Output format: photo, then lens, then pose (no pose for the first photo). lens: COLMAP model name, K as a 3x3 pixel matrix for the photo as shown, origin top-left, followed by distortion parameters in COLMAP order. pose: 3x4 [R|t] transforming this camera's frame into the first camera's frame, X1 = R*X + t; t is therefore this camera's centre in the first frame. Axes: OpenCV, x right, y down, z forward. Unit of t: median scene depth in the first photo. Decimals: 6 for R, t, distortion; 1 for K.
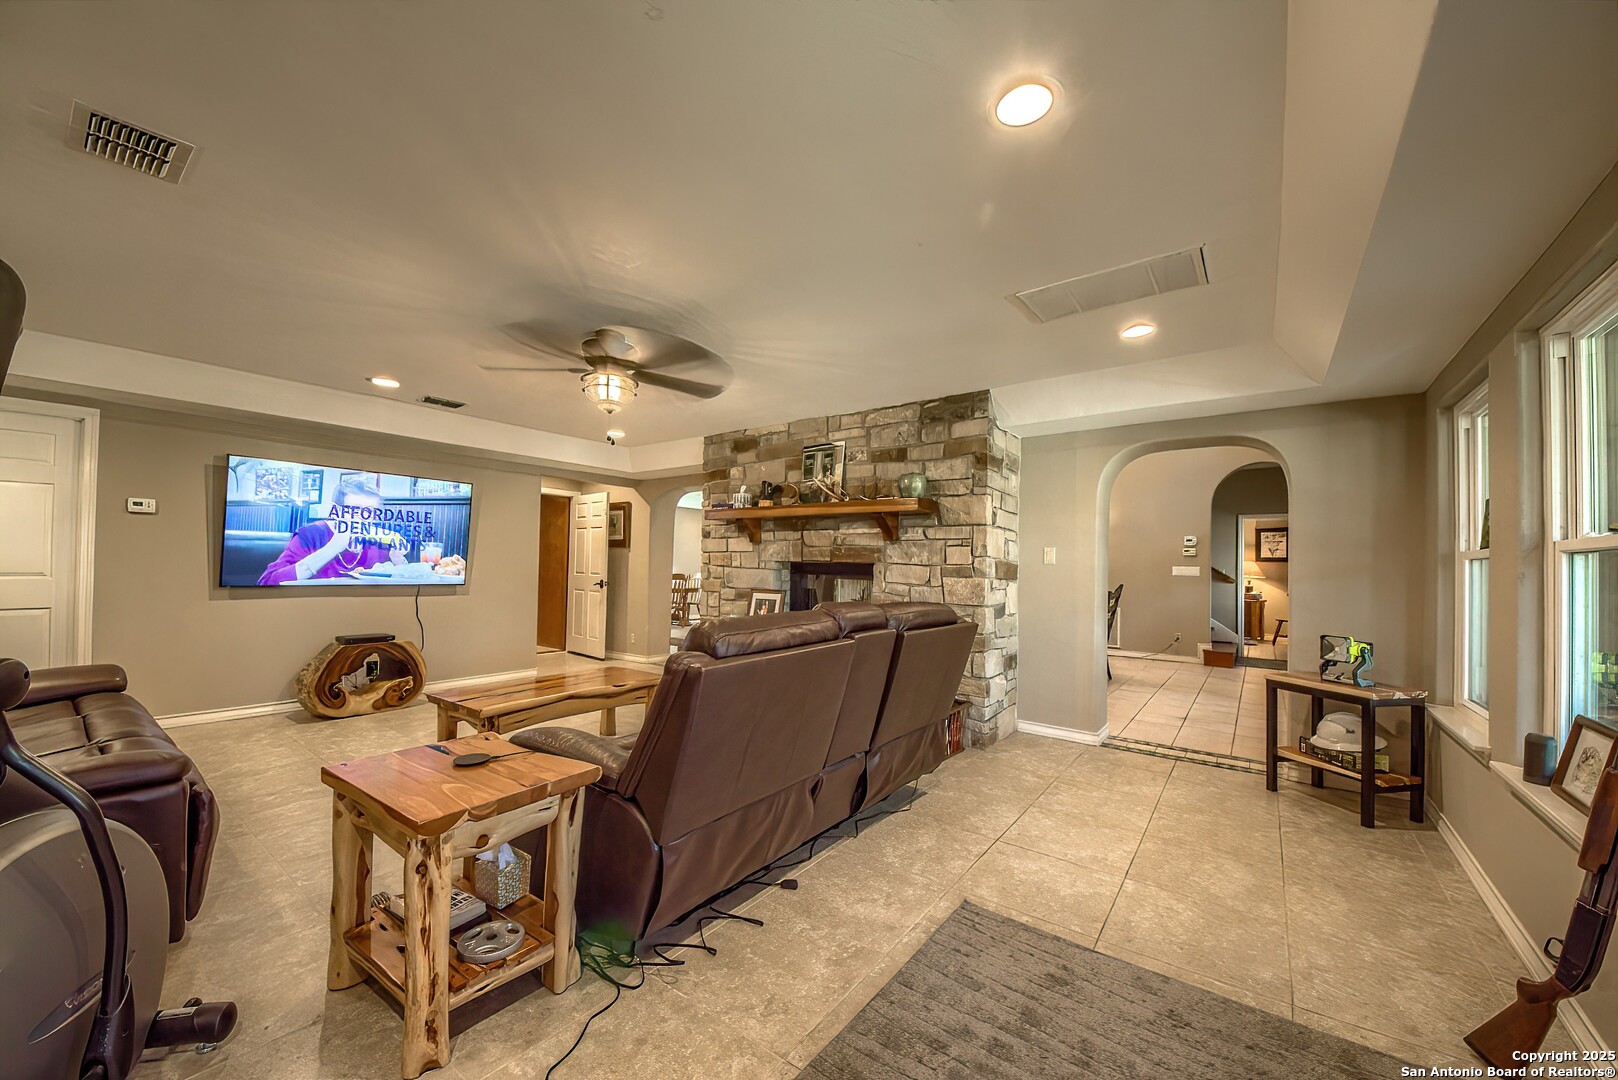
lens RADIAL K [[604.7, 0, 814.6], [0, 604.7, 544.5], [0, 0, 1]] dist [0.010128, -0.000737]
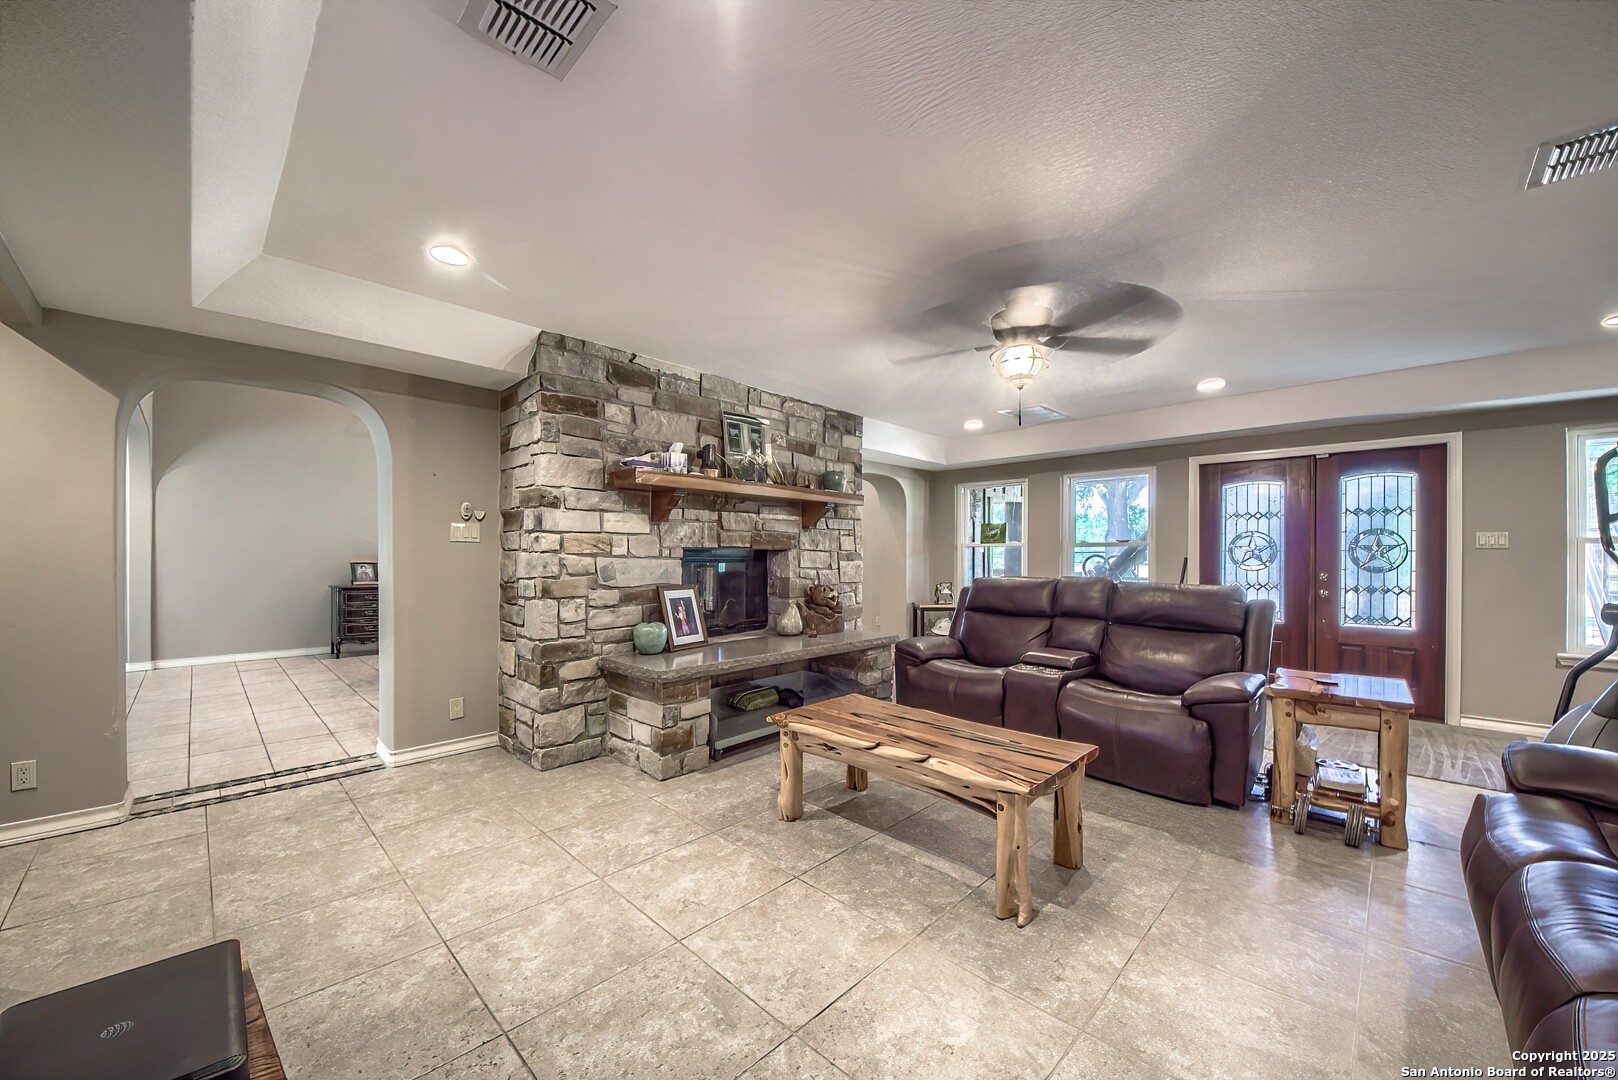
lens RADIAL K [[604.7, 0, 814.1], [0, 604.7, 554.6], [0, 0, 1]] dist [0.010128, -0.000737]
pose [[0.111069, -0.003291, 0.993807, -0.858867], [-0.020362, 0.999777, 0.005586, 0.030767], [-0.993604, -0.020857, 0.110977, 0.798796]]
